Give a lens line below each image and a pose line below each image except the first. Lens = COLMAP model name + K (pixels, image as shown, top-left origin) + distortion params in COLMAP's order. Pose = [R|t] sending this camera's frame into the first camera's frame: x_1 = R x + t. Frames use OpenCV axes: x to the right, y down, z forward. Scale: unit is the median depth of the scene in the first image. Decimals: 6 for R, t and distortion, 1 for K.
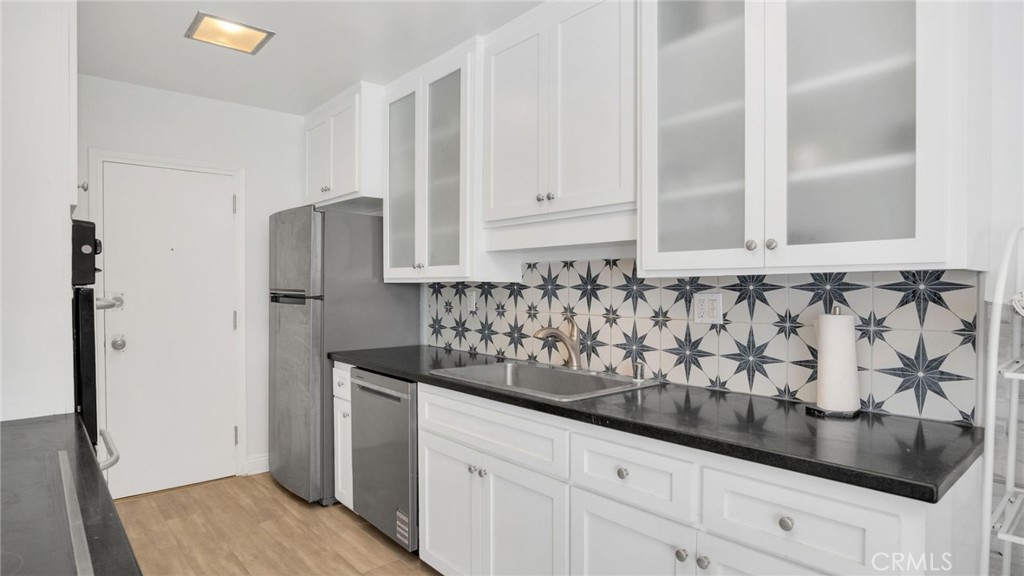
lens RADIAL K [[551.3, 0, 515.6], [0, 551.3, 290.3], [0, 0, 1]] dist [-0.030898, -0.000335]
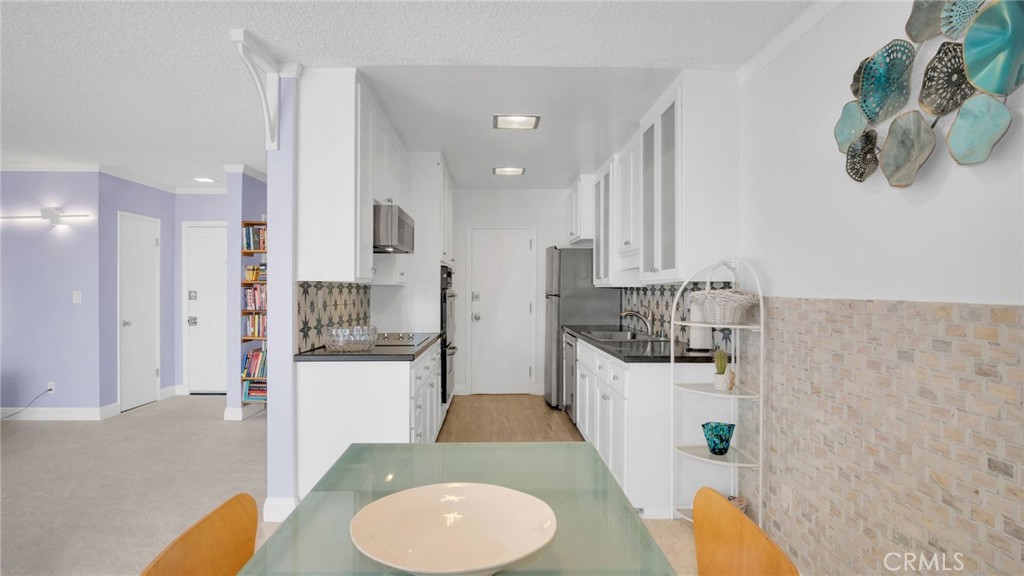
lens RADIAL K [[559.1, 0, 512.0], [0, 559.1, 288.0], [0, 0, 1]] dist [-0.003849, -0.000438]
pose [[0.778925, -0.000788, -0.627117, 0.926393], [-0.006531, 0.999935, -0.009367, 0.009242], [0.627083, 0.011392, 0.778869, -0.744238]]
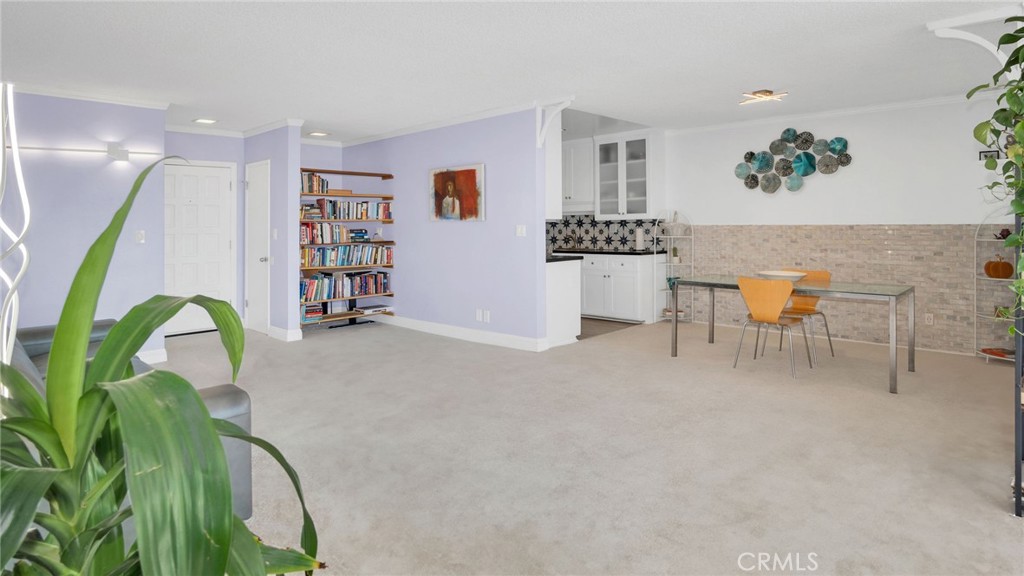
lens RADIAL K [[571.9, 0, 515.5], [0, 571.9, 211.6], [0, 0, 1]] dist [-0.004882, -0.001603]
pose [[0.995239, -0.008144, 0.097124, -0.597824], [0.010988, 0.999525, -0.028784, 0.018749], [-0.096844, 0.029715, 0.994856, -2.432636]]
